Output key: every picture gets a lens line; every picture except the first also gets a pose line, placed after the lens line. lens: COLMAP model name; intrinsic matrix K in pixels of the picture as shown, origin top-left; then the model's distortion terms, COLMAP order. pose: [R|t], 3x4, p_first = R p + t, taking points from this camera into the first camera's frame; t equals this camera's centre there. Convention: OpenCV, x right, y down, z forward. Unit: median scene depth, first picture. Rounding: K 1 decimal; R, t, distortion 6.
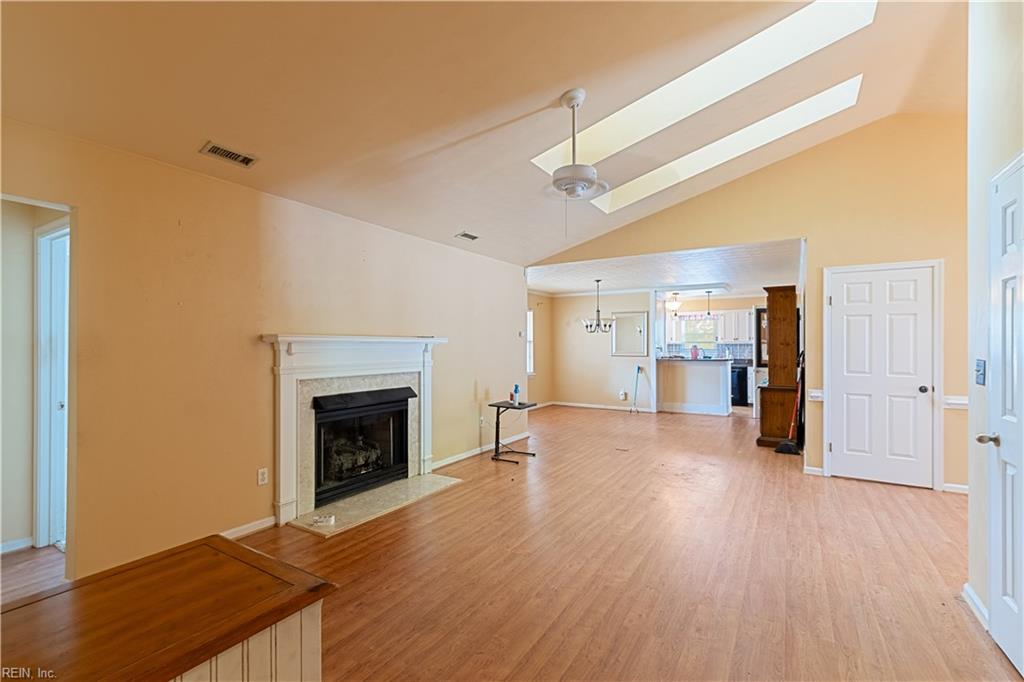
lens RADIAL K [[454.5, 0, 509.0], [0, 454.5, 343.7], [0, 0, 1]] dist [0.001331, 0.000102]
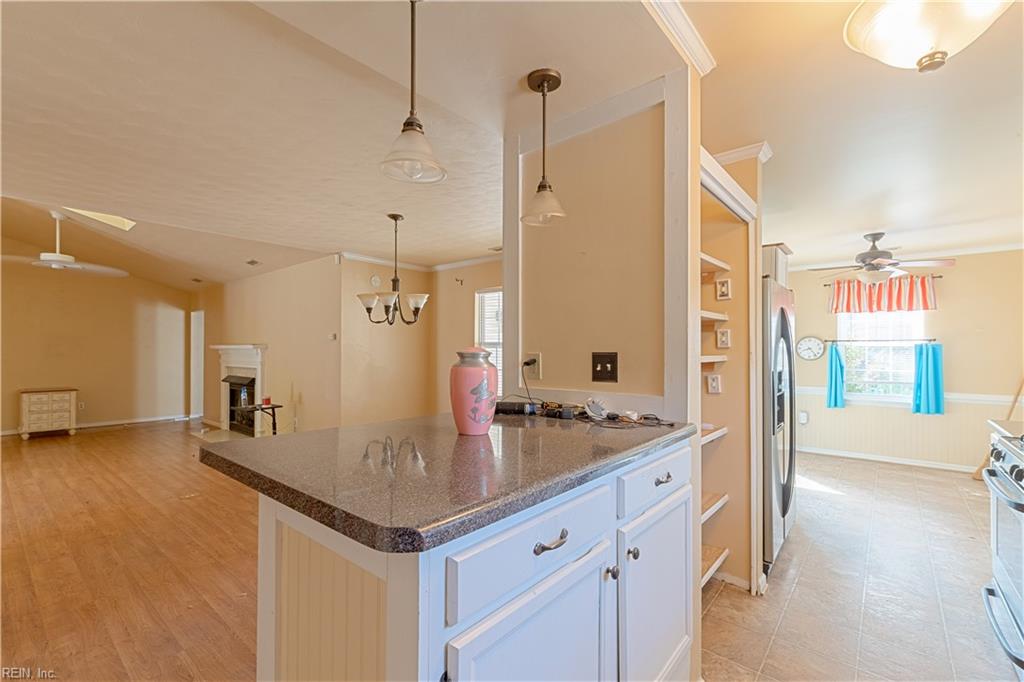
lens RADIAL K [[446.3, 0, 509.2], [0, 446.3, 347.6], [0, 0, 1]] dist [0.003544, 0.000920]
pose [[-0.143474, -0.005570, -0.989638, 1.093115], [0.001914, 0.999981, -0.005905, 0.004939], [0.989652, -0.002741, -0.143460, 2.000038]]
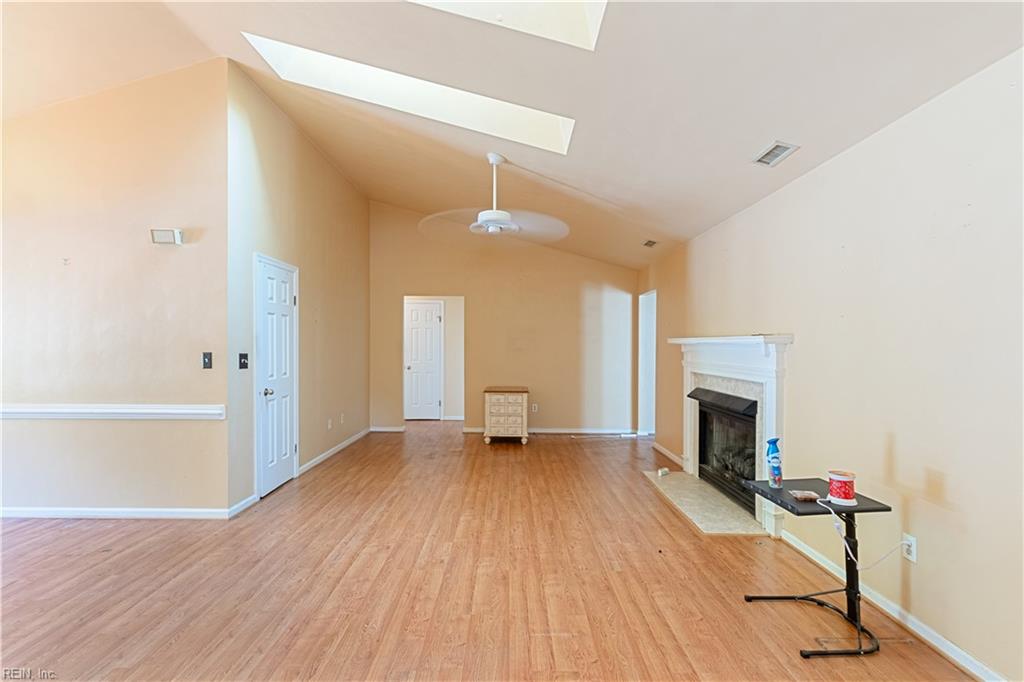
lens RADIAL K [[446.3, 0, 509.2], [0, 446.3, 347.6], [0, 0, 1]] dist [0.003544, 0.000920]
pose [[-0.850946, 0.000343, -0.525253, 0.517677], [-0.002886, 0.999982, 0.005327, 0.002029], [0.525245, 0.006049, -0.850930, 1.393486]]
